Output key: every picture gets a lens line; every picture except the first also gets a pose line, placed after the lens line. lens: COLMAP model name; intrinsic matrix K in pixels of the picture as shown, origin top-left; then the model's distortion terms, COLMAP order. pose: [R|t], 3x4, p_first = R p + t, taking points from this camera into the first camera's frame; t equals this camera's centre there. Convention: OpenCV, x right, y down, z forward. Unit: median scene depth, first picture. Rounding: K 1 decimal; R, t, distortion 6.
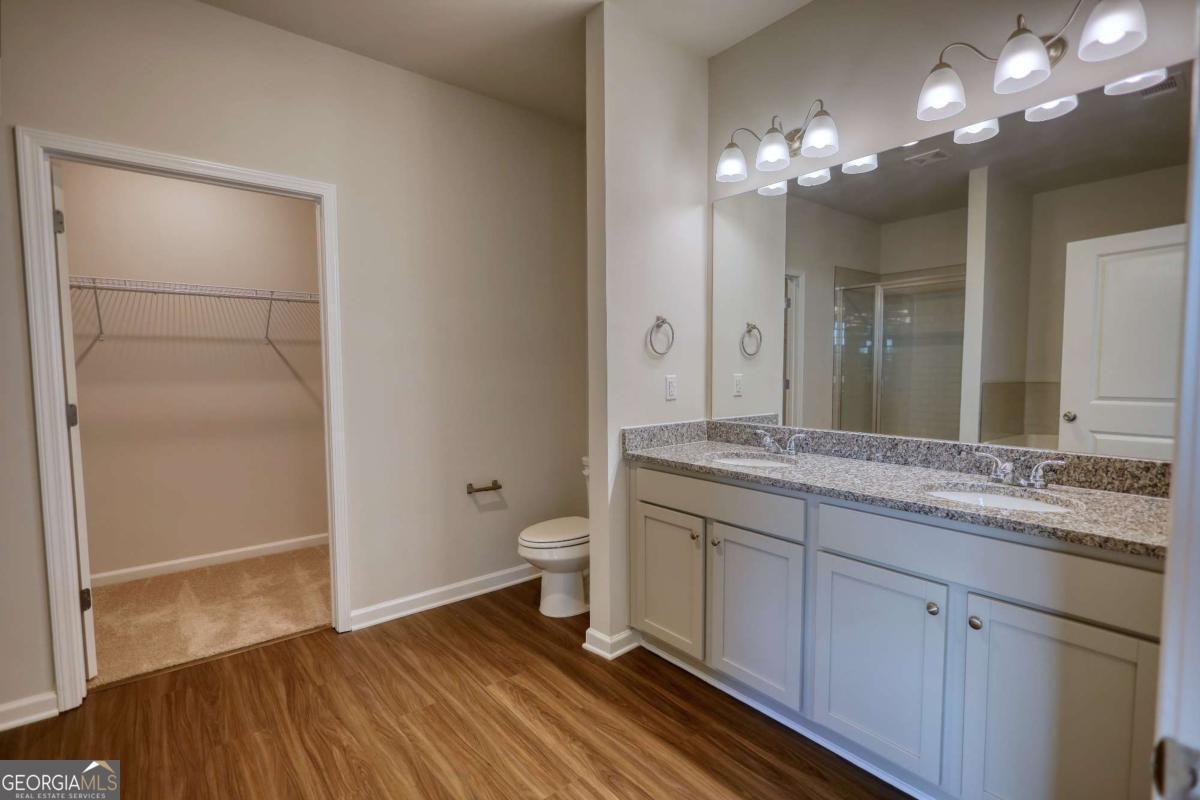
lens RADIAL K [[579.6, 0, 597.9], [0, 579.6, 393.0], [0, 0, 1]] dist [0.025836, 0.000488]
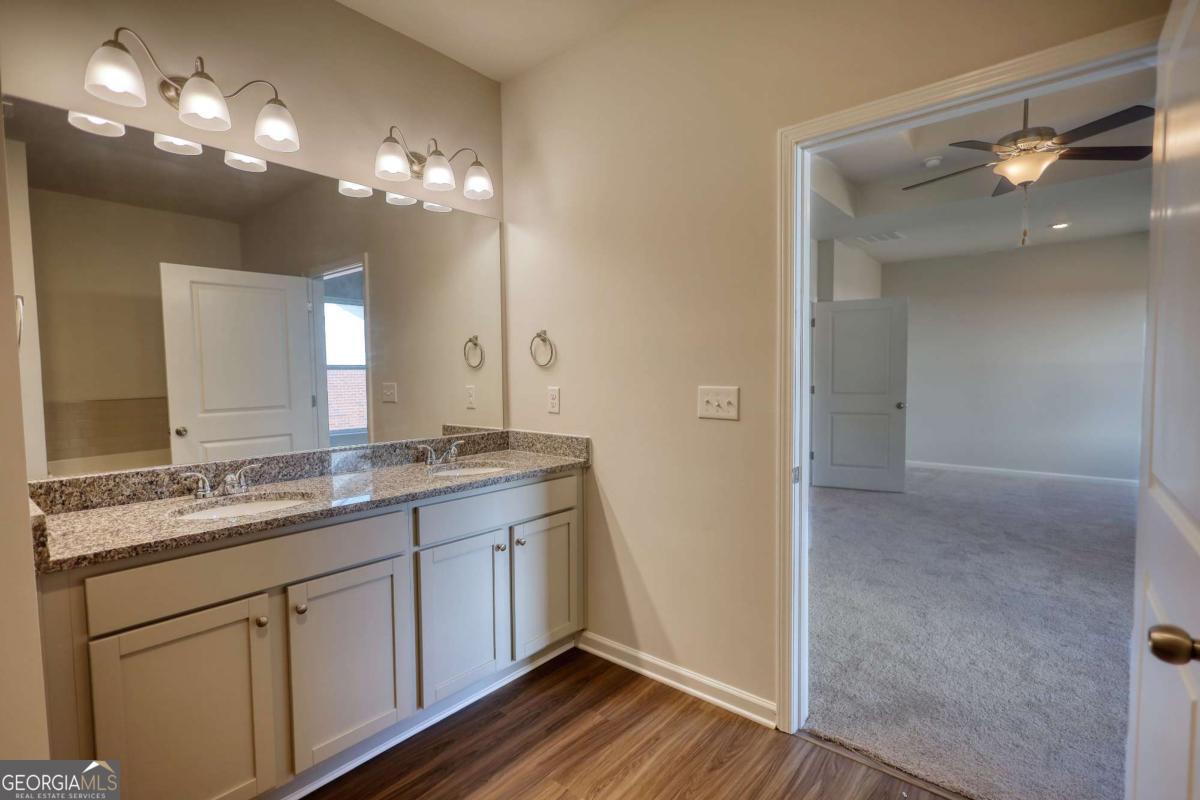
lens RADIAL K [[555.4, 0, 589.7], [0, 555.4, 407.6], [0, 0, 1]] dist [-0.001600, 0.000198]
pose [[-0.182250, -0.047493, 0.982105, -0.547284], [0.060865, 0.996372, 0.059478, -0.029799], [-0.981367, 0.070616, -0.178698, 0.695835]]
